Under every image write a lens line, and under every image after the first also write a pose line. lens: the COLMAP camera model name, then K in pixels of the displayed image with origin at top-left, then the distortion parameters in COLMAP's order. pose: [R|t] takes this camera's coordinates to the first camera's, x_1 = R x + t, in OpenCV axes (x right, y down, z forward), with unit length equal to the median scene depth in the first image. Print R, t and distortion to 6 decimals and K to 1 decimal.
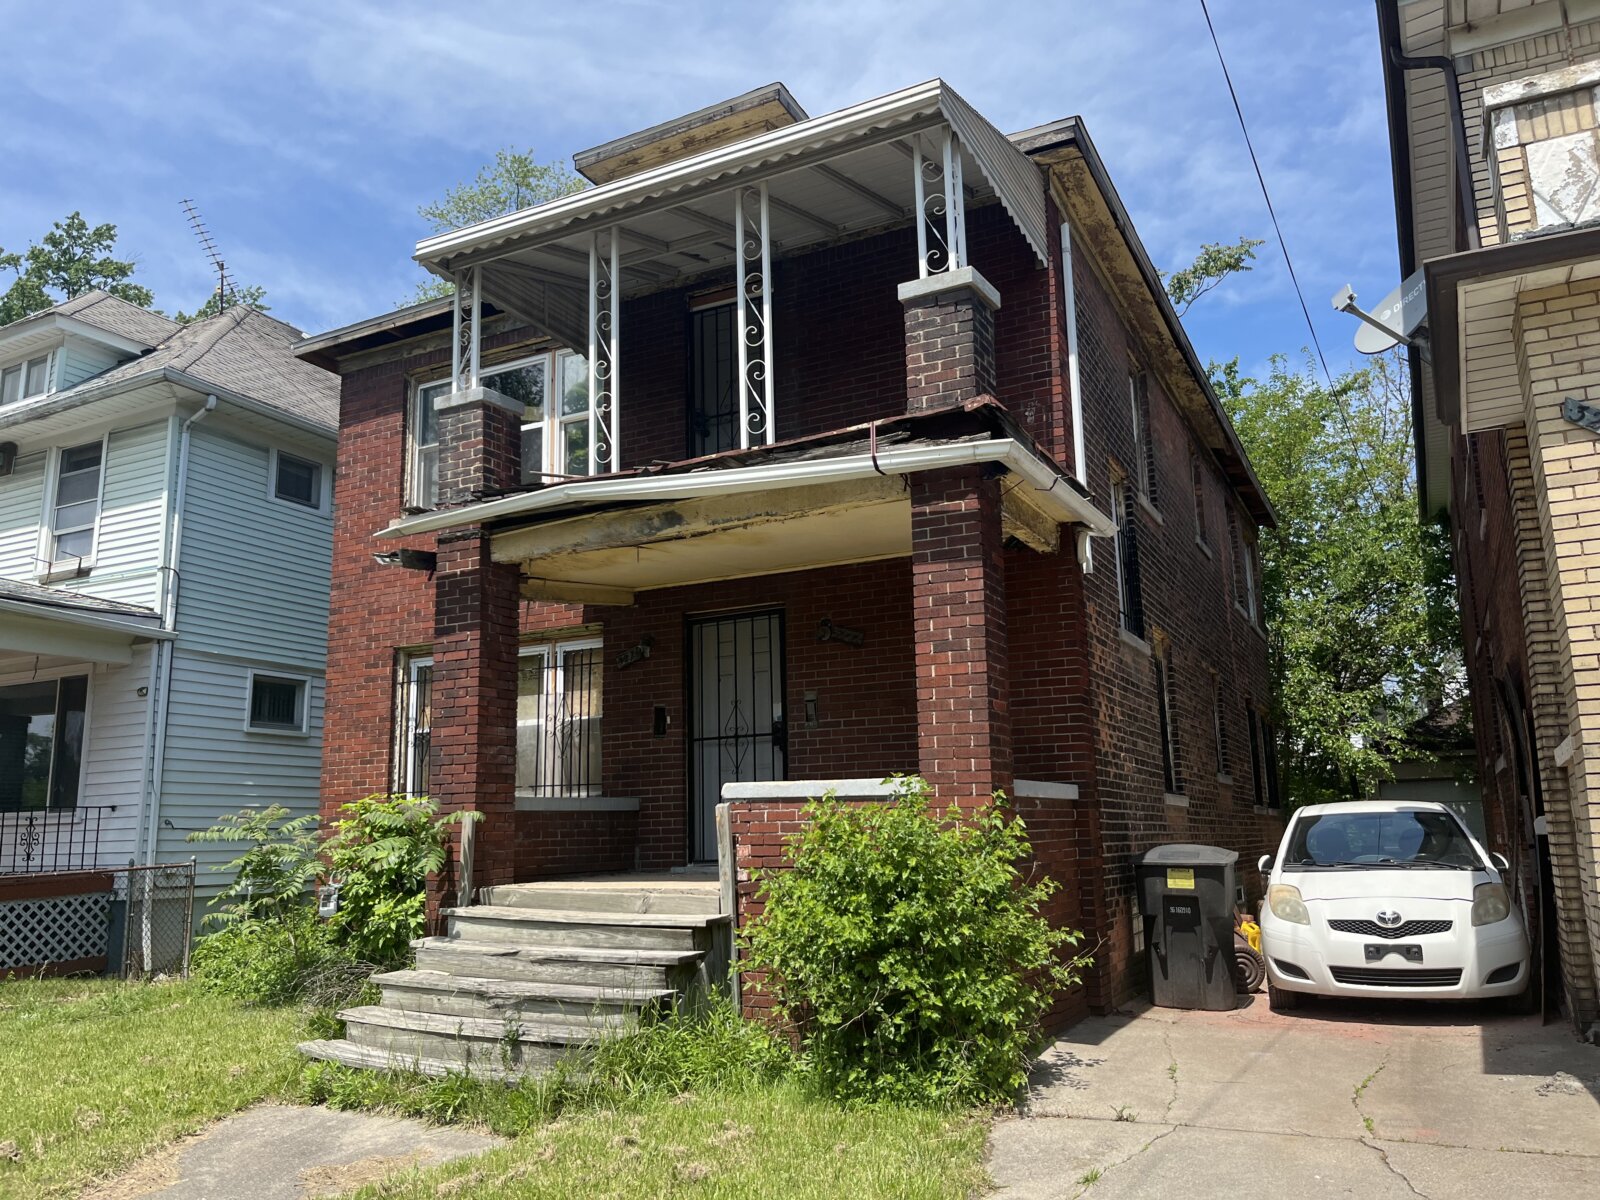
lens RADIAL K [[1217.3, 0, 793.7], [0, 1217.3, 609.2], [0, 0, 1]] dist [0.045578, -0.077394]
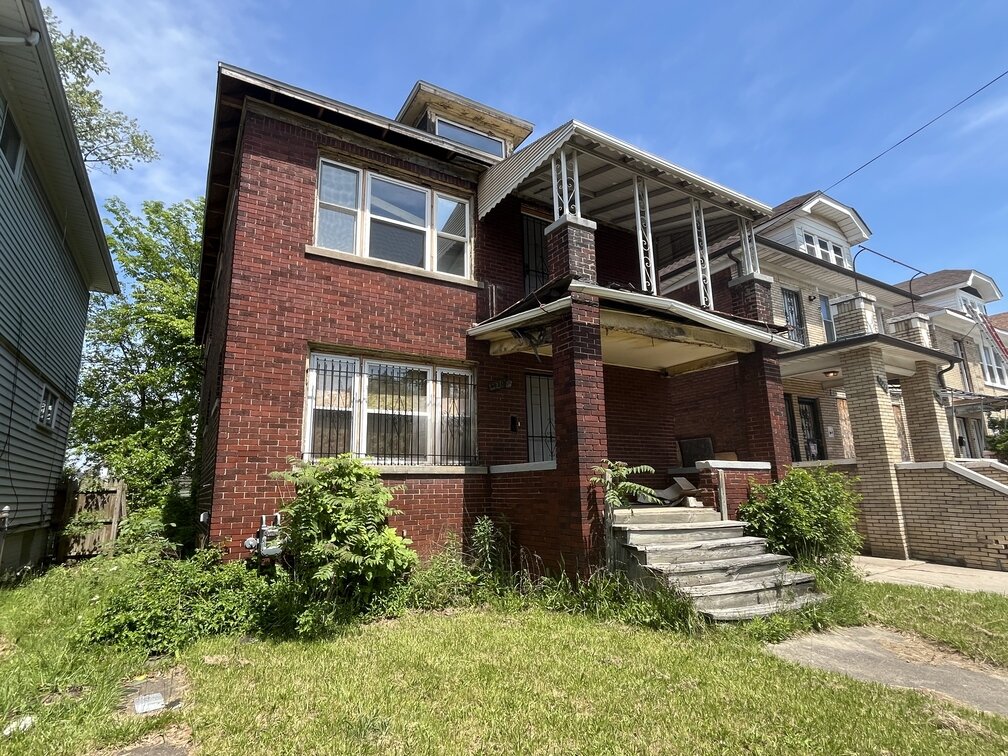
lens RADIAL K [[520.6, 0, 497.9], [0, 520.6, 380.2], [0, 0, 1]] dist [-0.001845, -0.000240]
pose [[0.524883, 0.187022, 0.830374, -0.921432], [-0.146606, 0.980847, -0.128242, 0.155726], [-0.838454, -0.054426, 0.542248, 0.723227]]
